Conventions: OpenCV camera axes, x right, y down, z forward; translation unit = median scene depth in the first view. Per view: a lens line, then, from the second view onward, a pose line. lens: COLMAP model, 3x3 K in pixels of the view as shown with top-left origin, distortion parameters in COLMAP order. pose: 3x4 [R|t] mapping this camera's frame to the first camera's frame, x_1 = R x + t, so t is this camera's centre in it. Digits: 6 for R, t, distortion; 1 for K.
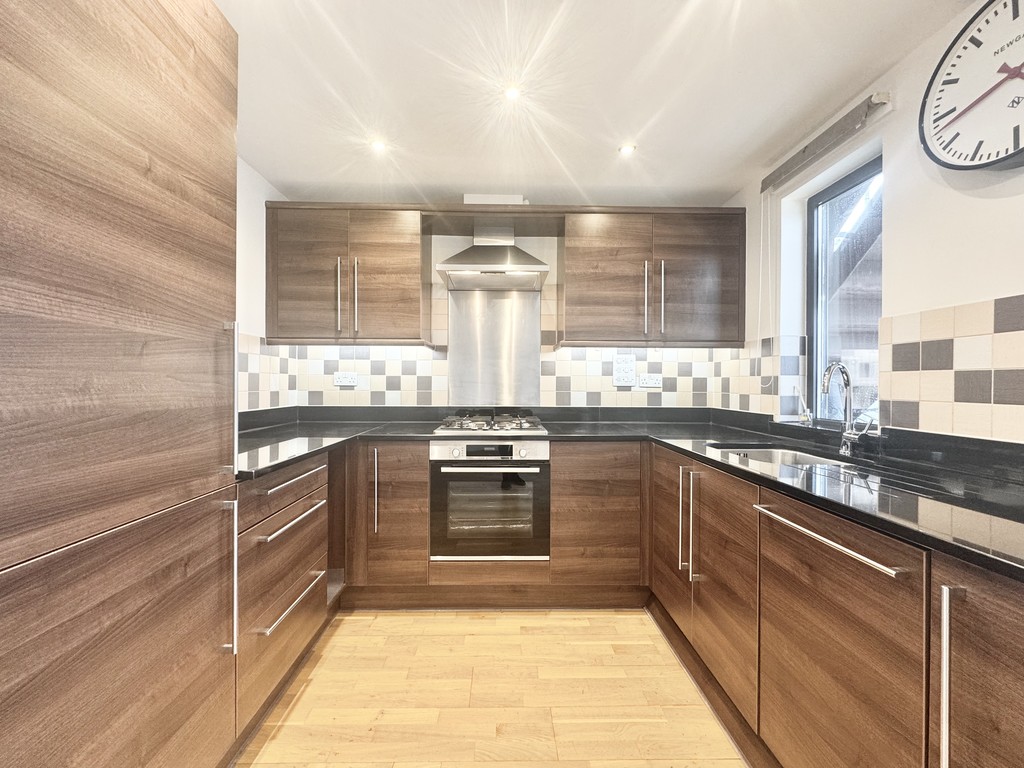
lens RADIAL K [[407.0, 0, 511.0], [0, 407.0, 383.8], [0, 0, 1]] dist [-0.001352, -0.000216]
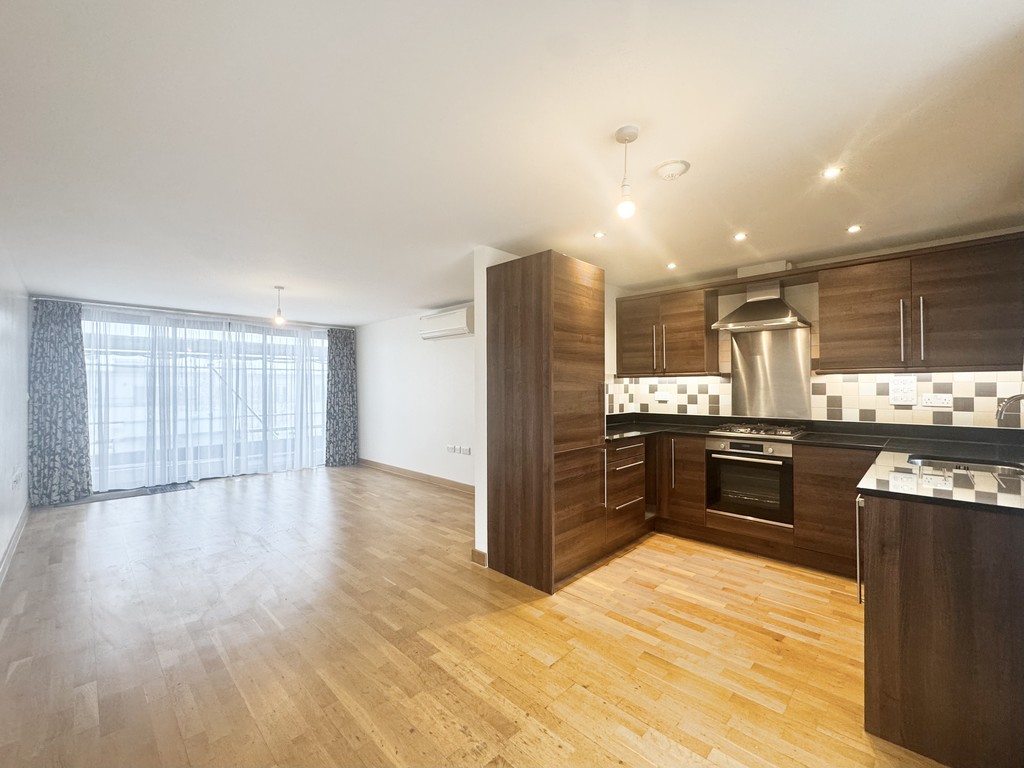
lens RADIAL K [[418.7, 0, 511.6], [0, 418.7, 385.3], [0, 0, 1]] dist [-0.003665, -0.000258]
pose [[0.699141, -0.010468, -0.714907, 0.432496], [0.005181, 0.999941, -0.009575, -0.052674], [0.714965, 0.002990, 0.699154, -0.685835]]
